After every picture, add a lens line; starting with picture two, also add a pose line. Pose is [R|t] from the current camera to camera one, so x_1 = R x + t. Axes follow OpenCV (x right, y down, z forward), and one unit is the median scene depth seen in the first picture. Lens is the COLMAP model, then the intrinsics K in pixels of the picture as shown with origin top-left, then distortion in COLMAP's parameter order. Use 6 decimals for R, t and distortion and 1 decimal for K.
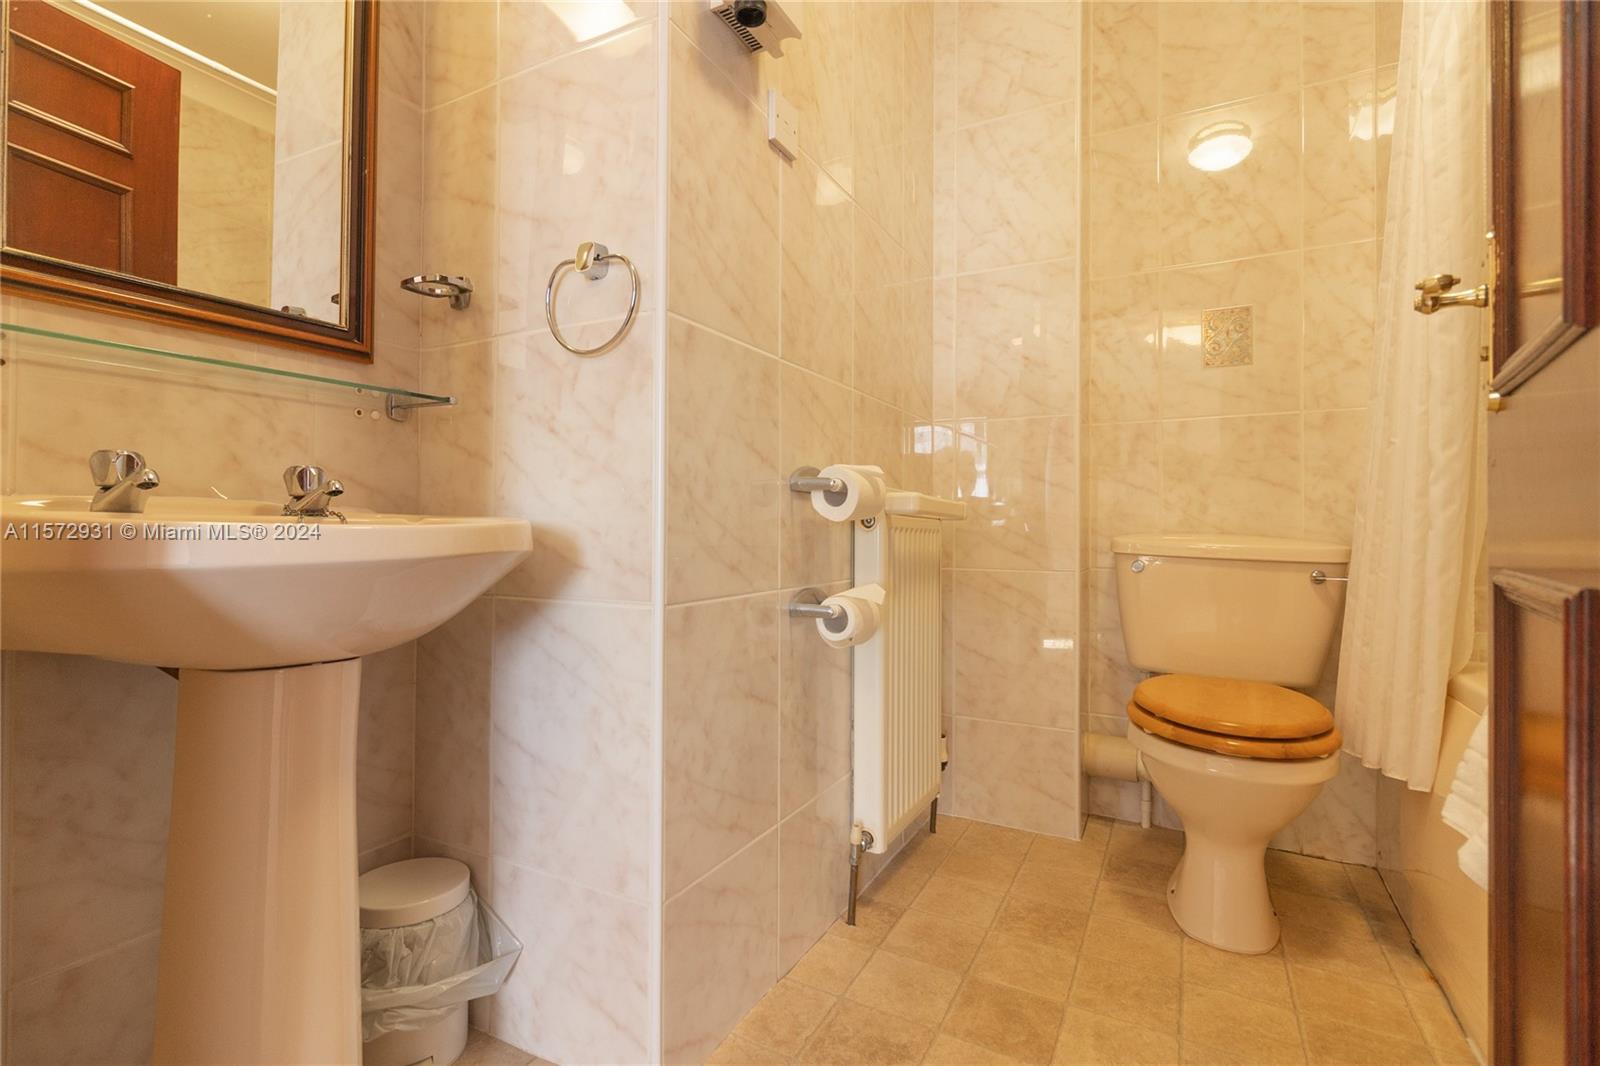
lens RADIAL K [[740.2, 0, 792.3], [0, 740.2, 521.8], [0, 0, 1]] dist [0.001573, 0.000053]
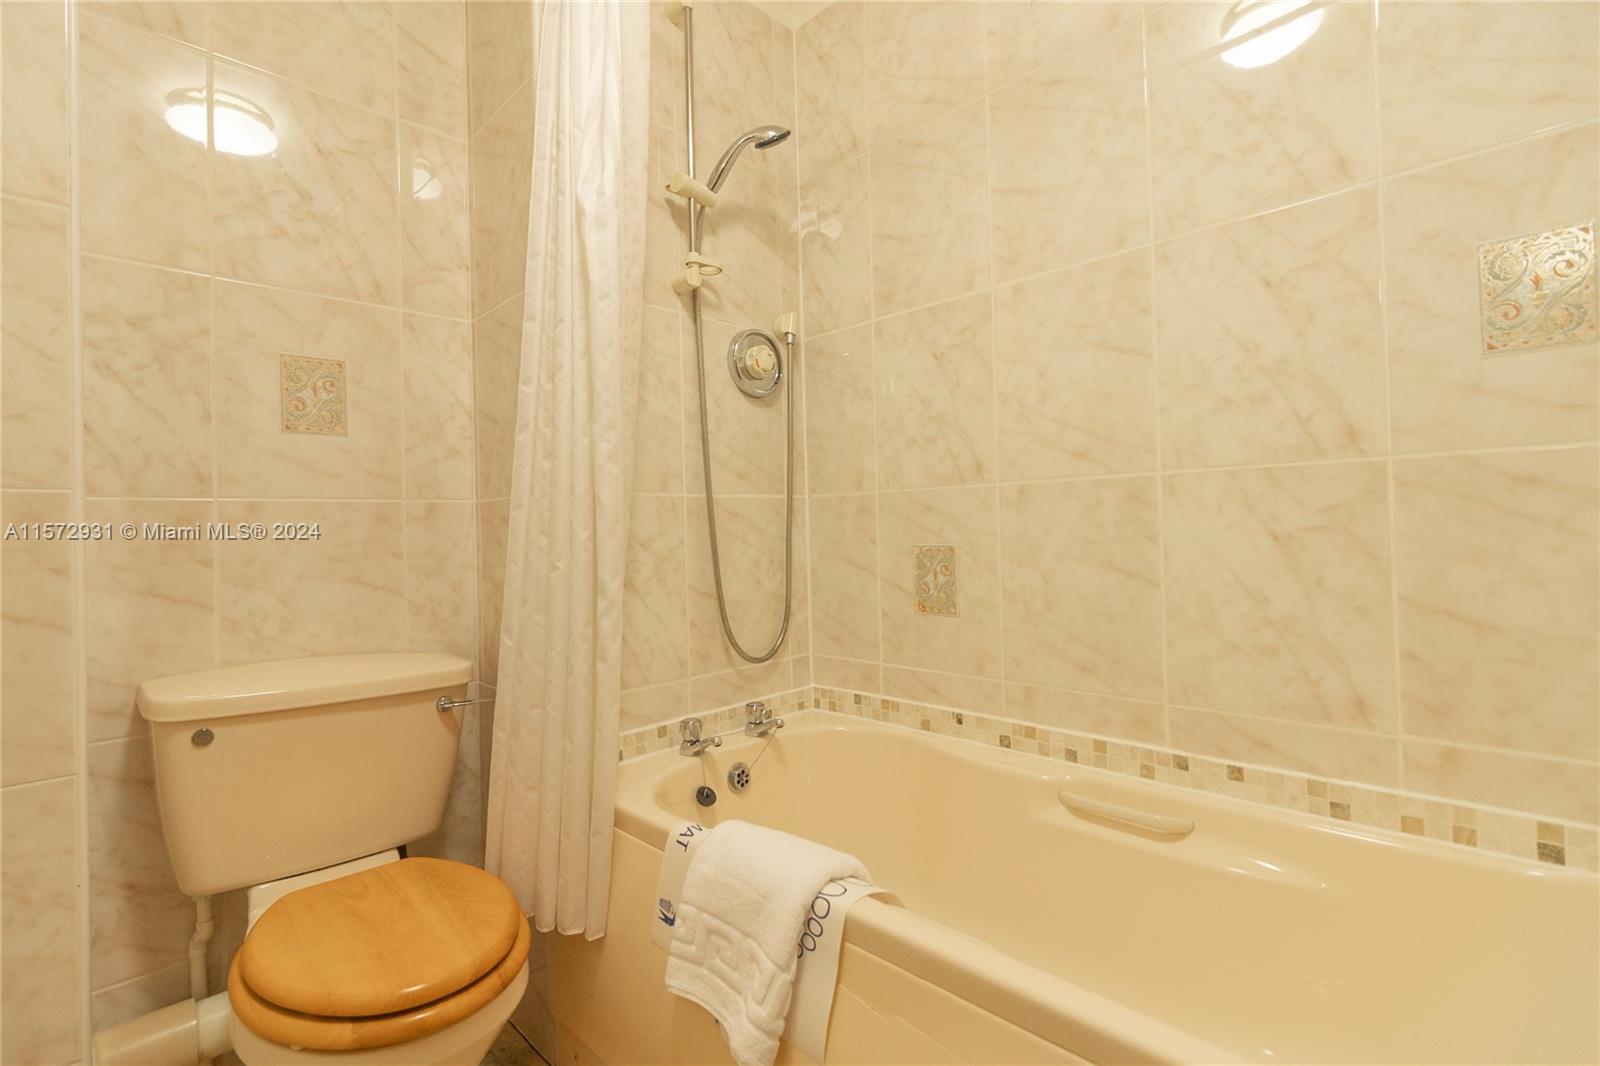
lens RADIAL K [[740.2, 0, 792.3], [0, 740.2, 521.8], [0, 0, 1]] dist [0.001573, 0.000053]
pose [[0.292660, -0.002355, 0.956214, 0.006493], [0.015667, 0.999875, -0.002333, -0.115344], [-0.956088, 0.015664, 0.292660, 0.326647]]
